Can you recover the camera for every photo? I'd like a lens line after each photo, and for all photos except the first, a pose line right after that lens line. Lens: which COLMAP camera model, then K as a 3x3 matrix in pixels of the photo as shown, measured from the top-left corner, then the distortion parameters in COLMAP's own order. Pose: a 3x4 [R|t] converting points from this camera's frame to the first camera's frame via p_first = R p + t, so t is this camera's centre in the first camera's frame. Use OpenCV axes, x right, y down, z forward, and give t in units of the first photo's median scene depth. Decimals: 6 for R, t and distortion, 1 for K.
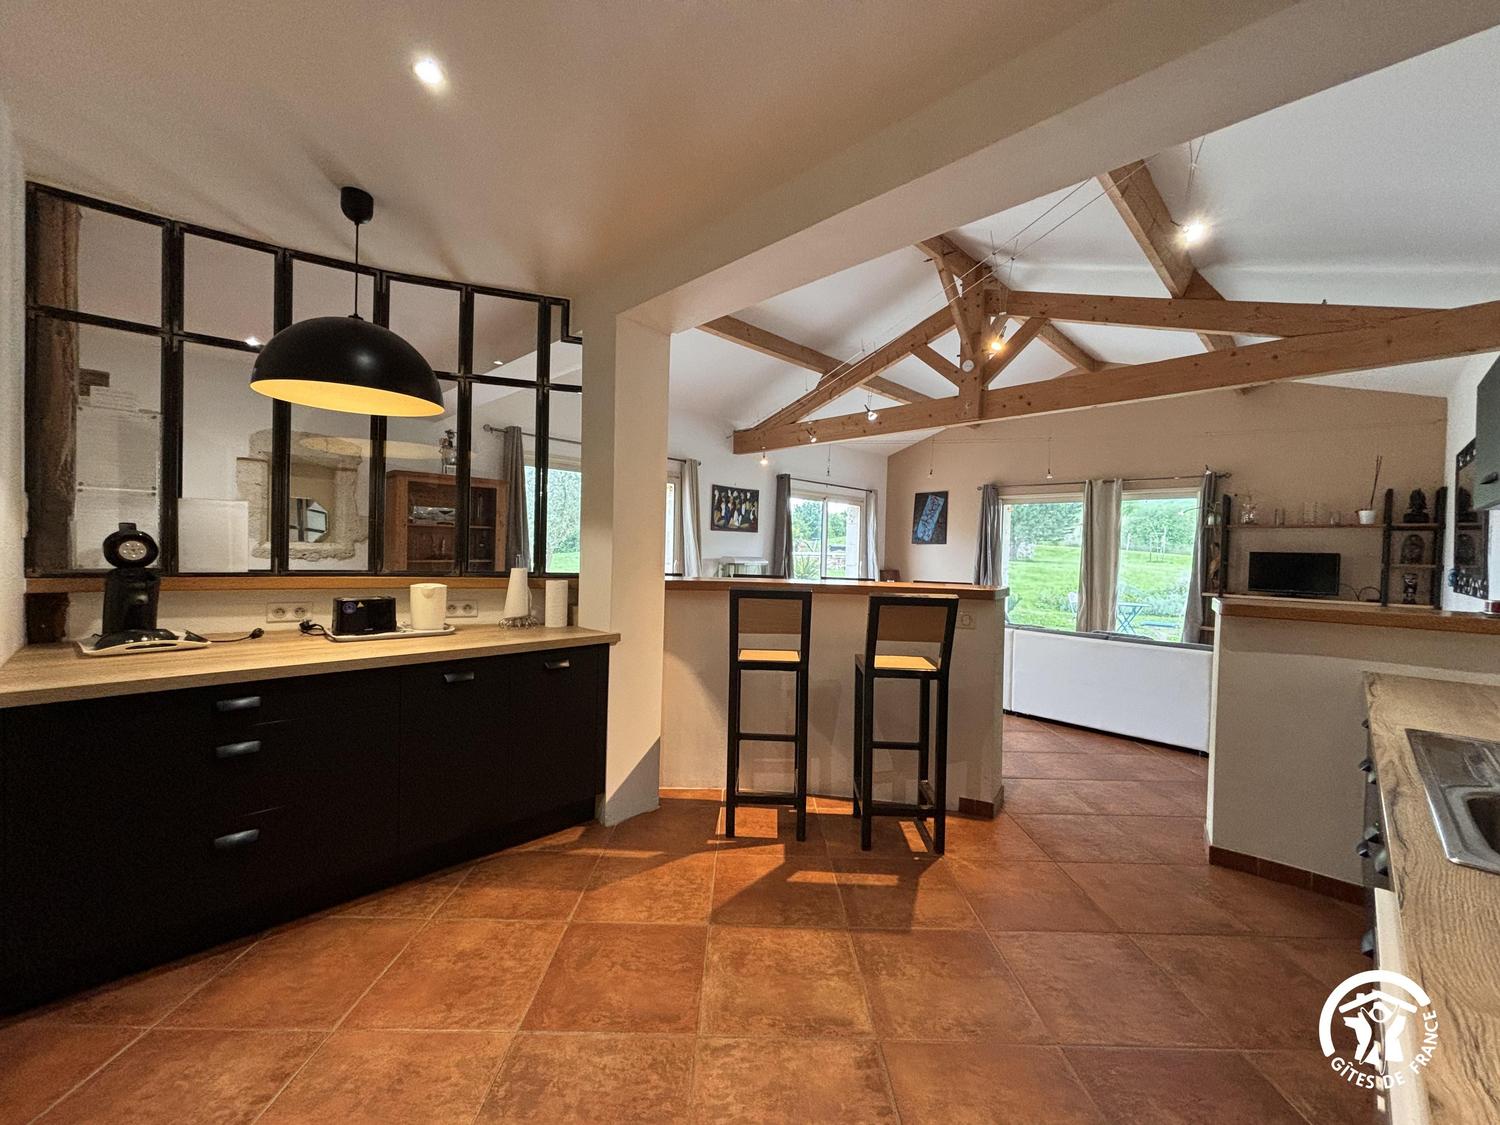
lens RADIAL K [[603.8, 0, 752.6], [0, 603.8, 562.5], [0, 0, 1]] dist [0.000651, -0.000716]
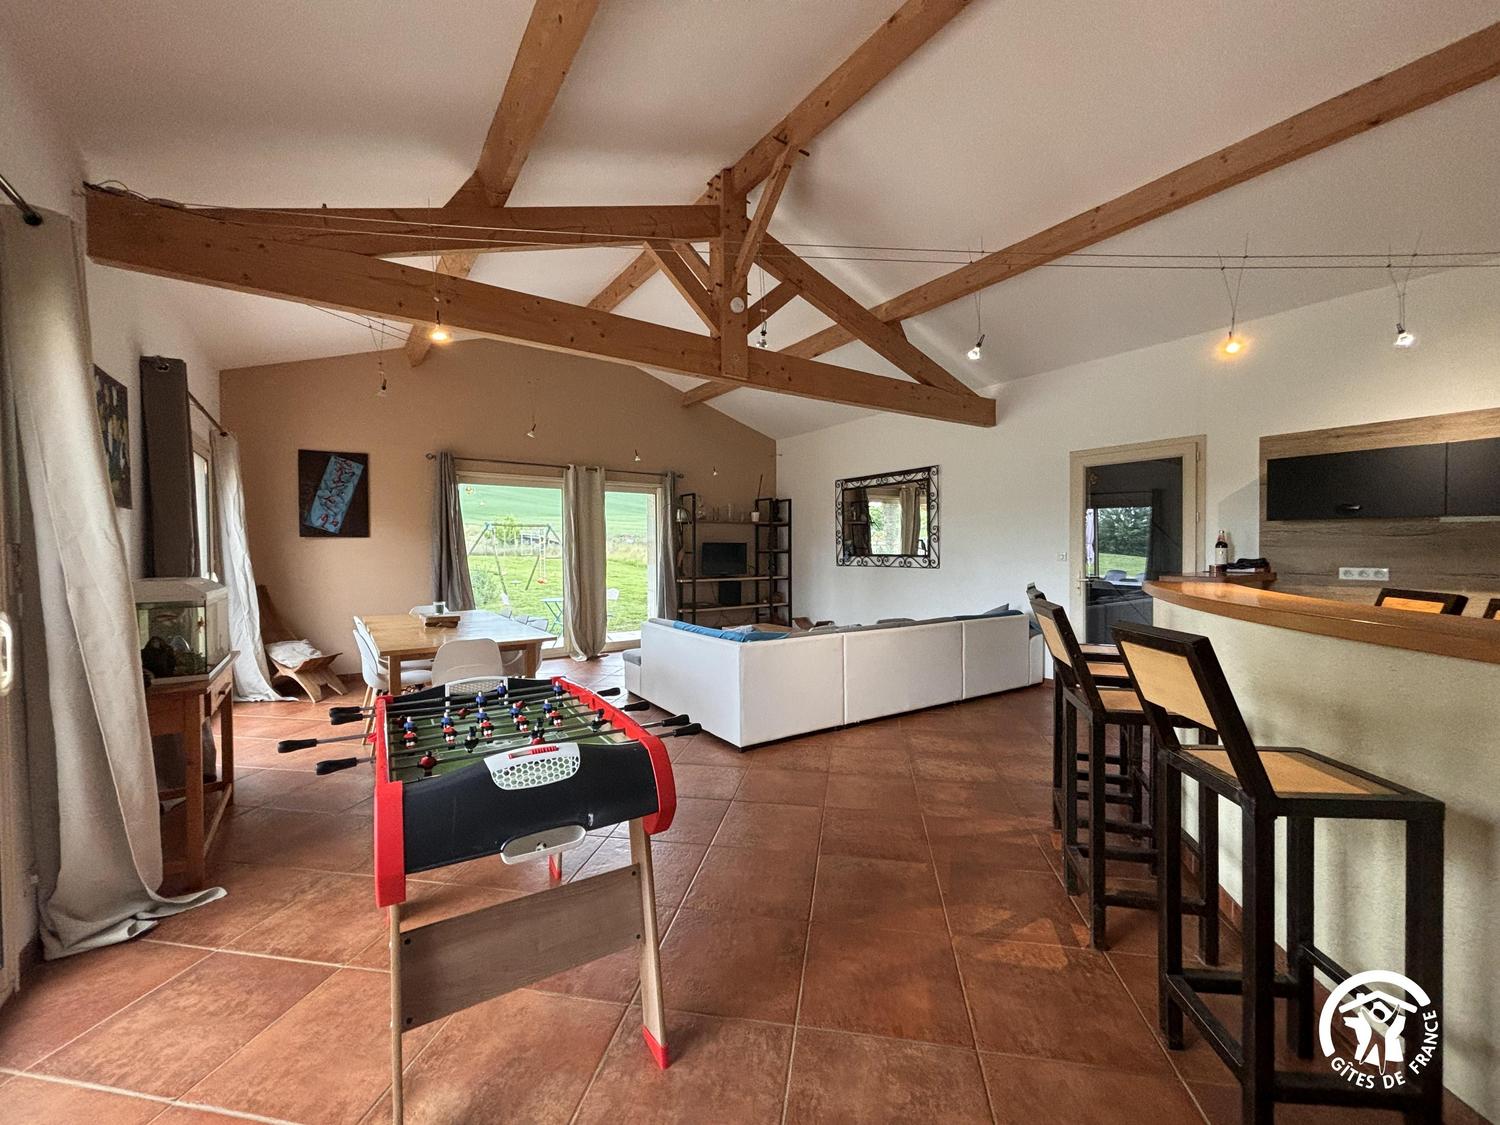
lens RADIAL K [[603.8, 0, 750.5], [0, 603.8, 560.3], [0, 0, 1]] dist [0.000651, -0.000716]
pose [[0.174749, -0.042096, 0.983713, -0.279972], [0.031500, 0.998813, 0.037146, -0.020975], [-0.984109, 0.024495, 0.175868, 0.588007]]
